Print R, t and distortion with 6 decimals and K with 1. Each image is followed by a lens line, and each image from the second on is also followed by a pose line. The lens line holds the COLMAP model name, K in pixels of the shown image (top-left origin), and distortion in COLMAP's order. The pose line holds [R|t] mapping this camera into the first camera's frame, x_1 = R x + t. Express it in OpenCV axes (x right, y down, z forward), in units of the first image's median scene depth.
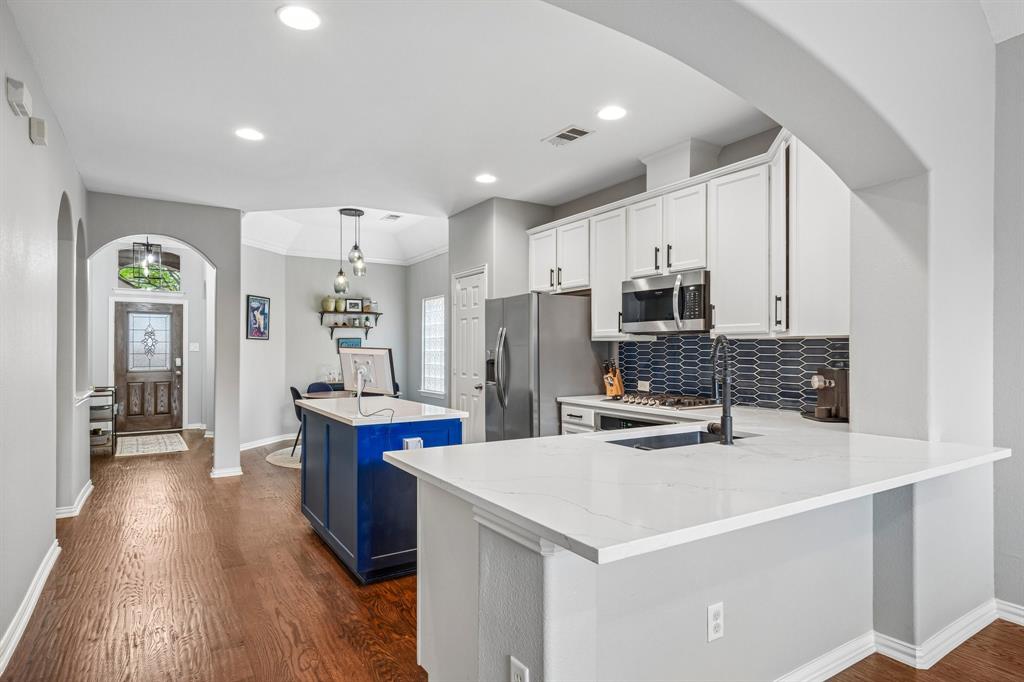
lens RADIAL K [[565.4, 0, 516.3], [0, 565.4, 345.9], [0, 0, 1]] dist [0.002176, 0.002580]
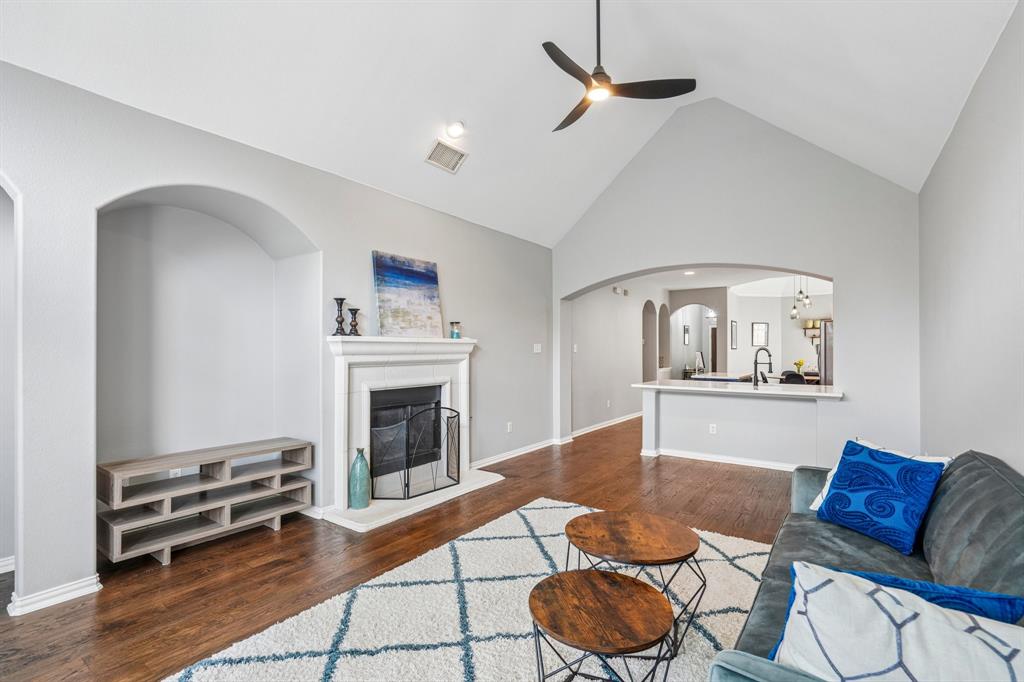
lens RADIAL K [[462.5, 0, 516.5], [0, 462.5, 348.5], [0, 0, 1]] dist [-0.007417, 0.001432]
pose [[0.377141, -0.006723, -0.926131, 0.647798], [0.008061, 0.999960, -0.003977, -0.004169], [0.926121, -0.005966, 0.377180, -0.310648]]
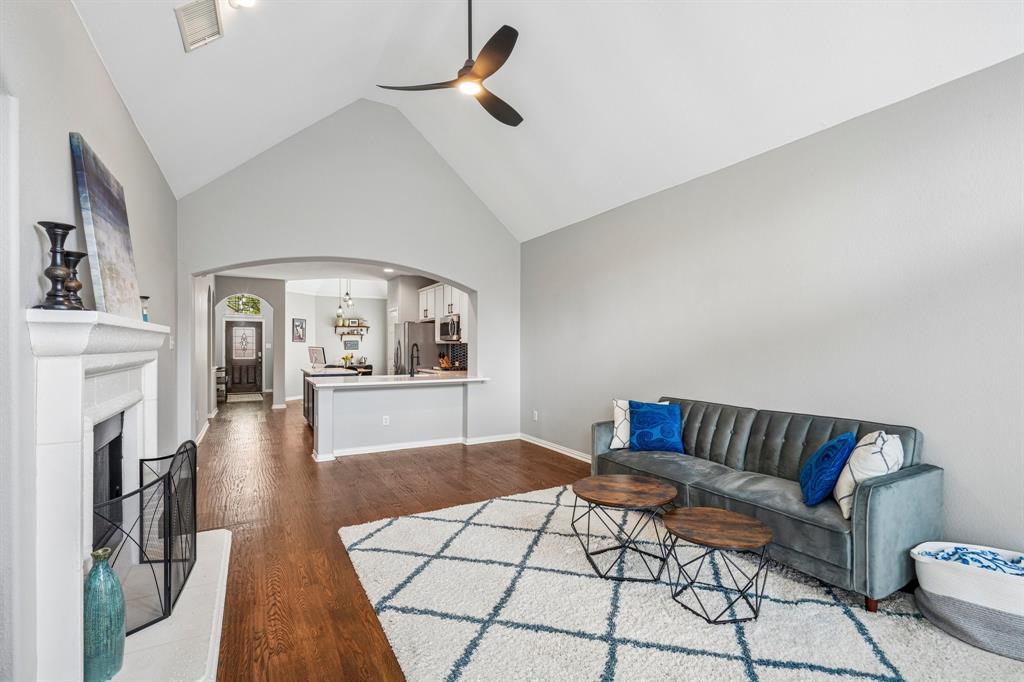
lens RADIAL K [[462.5, 0, 516.1], [0, 462.5, 347.5], [0, 0, 1]] dist [-0.007417, 0.001432]
pose [[0.998827, -0.001580, -0.048404, 0.342446], [0.002012, 0.999959, 0.008879, -0.005363], [0.048388, -0.008966, 0.998788, -0.505574]]
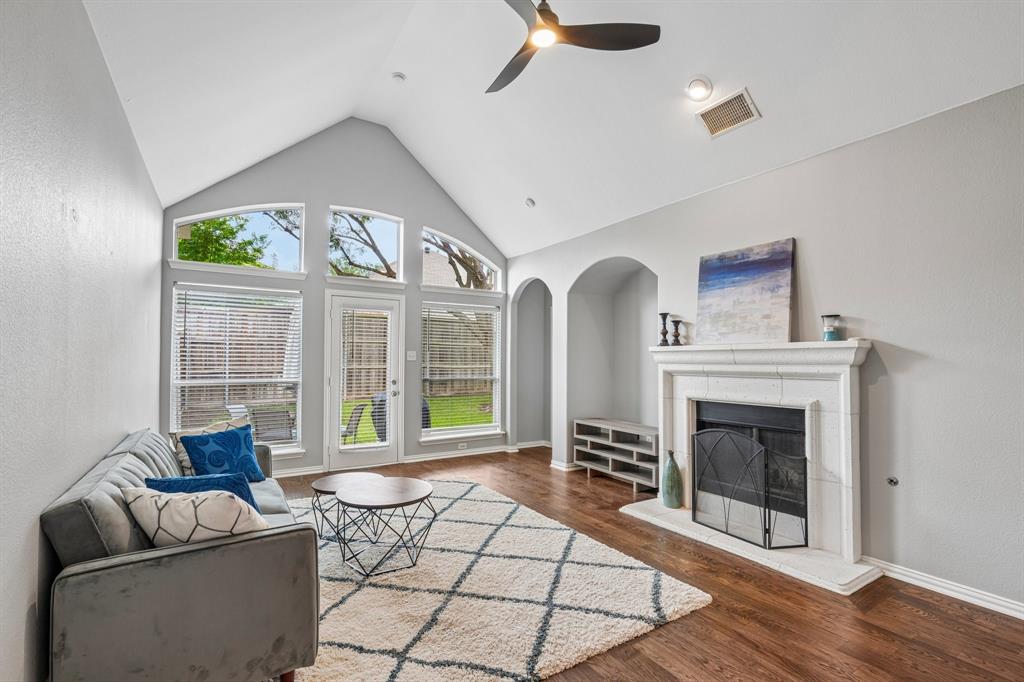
lens RADIAL K [[462.5, 0, 511.6], [0, 462.5, 350.5], [0, 0, 1]] dist [-0.007417, 0.001432]
pose [[-0.999983, -0.005538, 0.001730, 0.300924], [-0.005579, 0.999678, -0.024772, -0.001395], [-0.001593, -0.024781, -0.999692, 0.262697]]
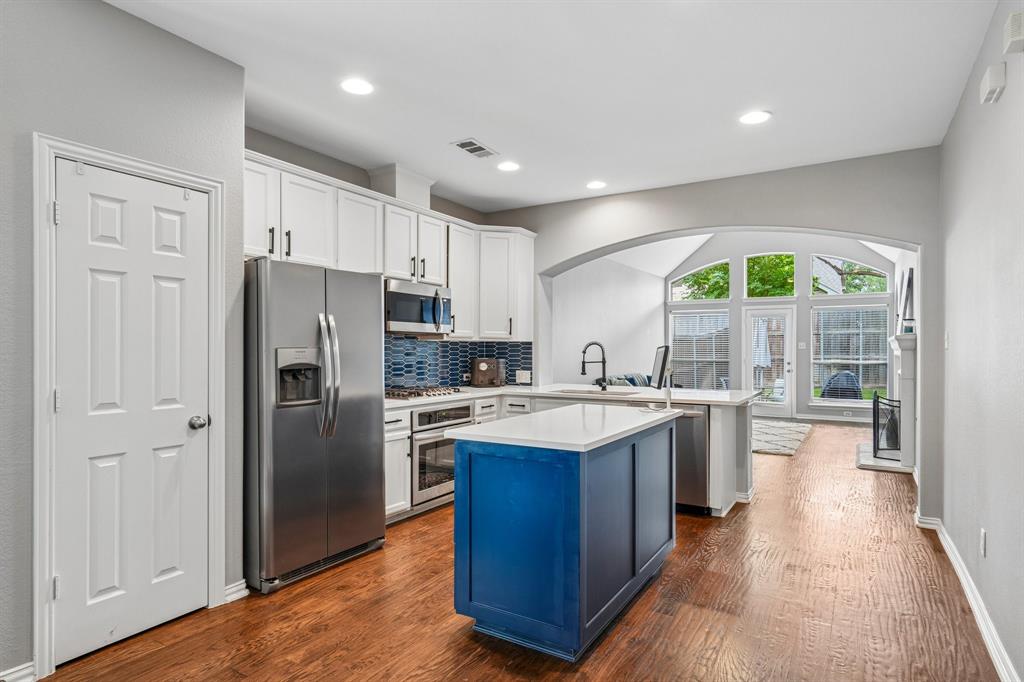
lens RADIAL K [[565.4, 0, 517.4], [0, 565.4, 350.7], [0, 0, 1]] dist [0.002176, 0.002580]
pose [[-0.441759, -0.000831, 0.897134, -0.466928], [-0.005324, 0.999984, -0.001695, 0.007274], [-0.897118, -0.005525, -0.441756, 0.721149]]
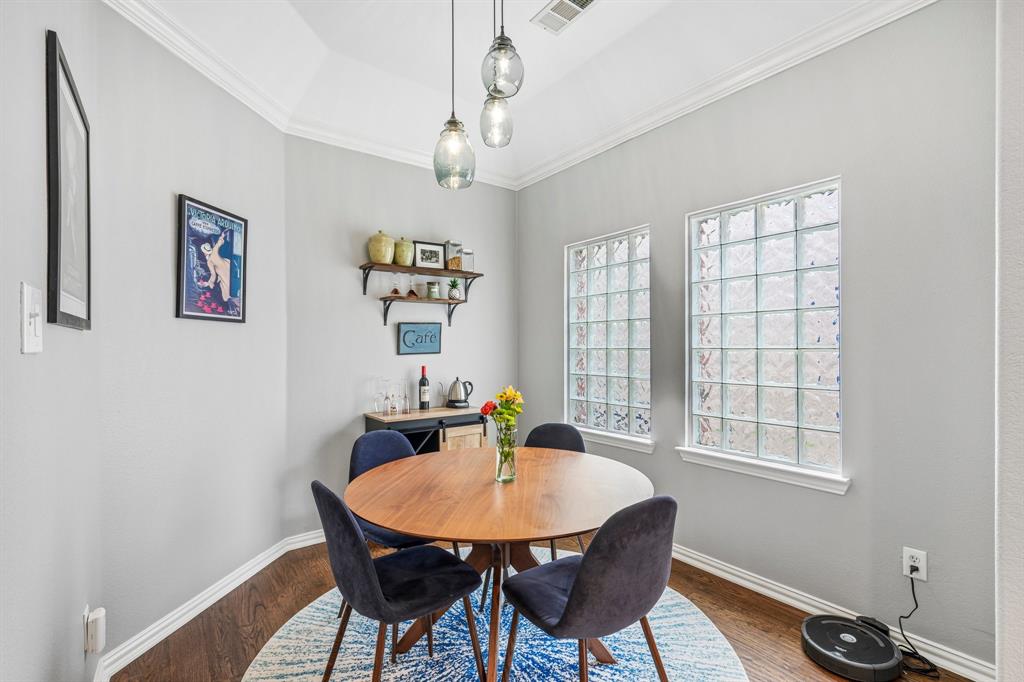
lens RADIAL K [[462.5, 0, 512.7], [0, 462.5, 347.0], [0, 0, 1]] dist [-0.007417, 0.001432]
pose [[0.997028, -0.005844, 0.076816, -0.282323], [0.005370, 0.999965, 0.006384, 0.005878], [-0.076851, -0.005953, 0.997025, 0.680998]]
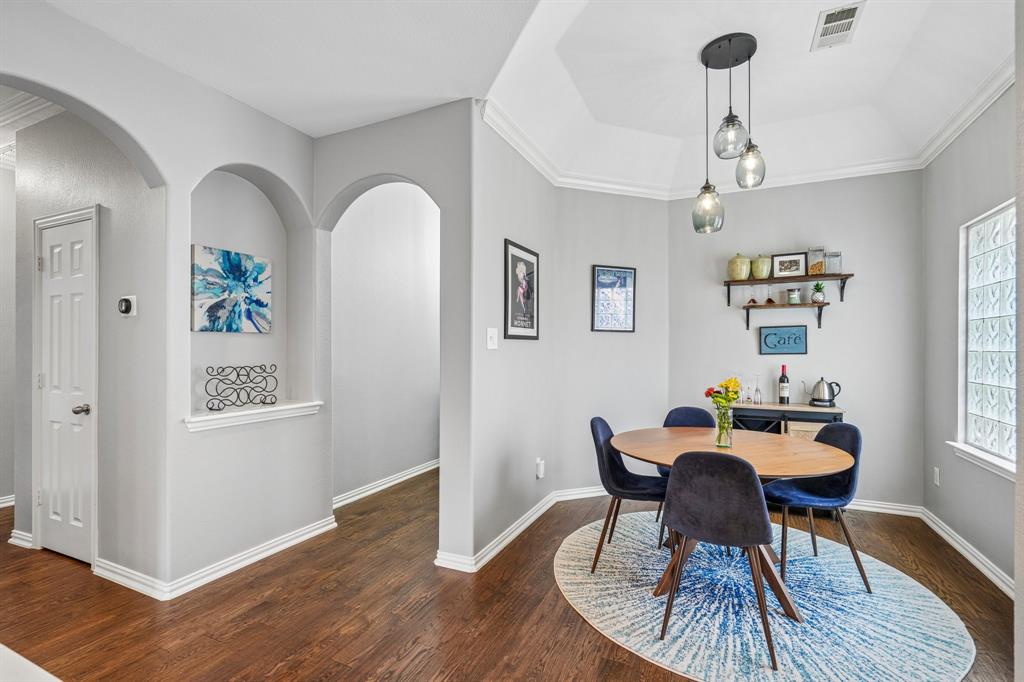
lens RADIAL K [[462.5, 0, 514.9], [0, 462.5, 345.2], [0, 0, 1]] dist [-0.007417, 0.001432]
pose [[0.534471, -0.003597, -0.845179, -0.062209], [0.004488, 0.999989, -0.001418, 0.004665], [0.845175, -0.003036, 0.534481, 0.620596]]
